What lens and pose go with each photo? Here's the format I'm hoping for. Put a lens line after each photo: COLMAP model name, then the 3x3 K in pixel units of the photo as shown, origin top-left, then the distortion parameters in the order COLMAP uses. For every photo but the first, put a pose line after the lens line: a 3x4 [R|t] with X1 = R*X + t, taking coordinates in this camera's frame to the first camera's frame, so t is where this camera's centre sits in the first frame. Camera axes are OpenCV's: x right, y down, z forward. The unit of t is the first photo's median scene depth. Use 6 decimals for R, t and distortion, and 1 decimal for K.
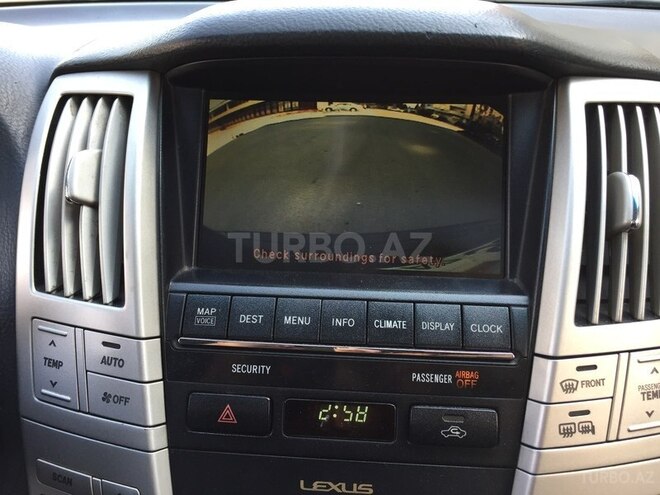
lens RADIAL K [[563.7, 0, 329.5], [0, 563.7, 248.2], [0, 0, 1]] dist [0.063228, -0.069958]
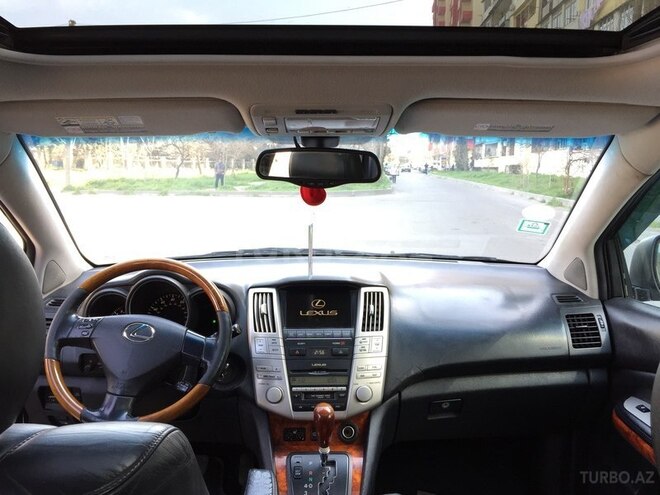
lens RADIAL K [[563.7, 0, 329.4], [0, 563.7, 250.9], [0, 0, 1]] dist [0.063228, -0.069958]
pose [[0.992921, -0.011369, 0.118227, -0.476092], [0.050986, 0.939828, -0.337823, 1.155071], [-0.107273, 0.341460, 0.933755, -4.040692]]
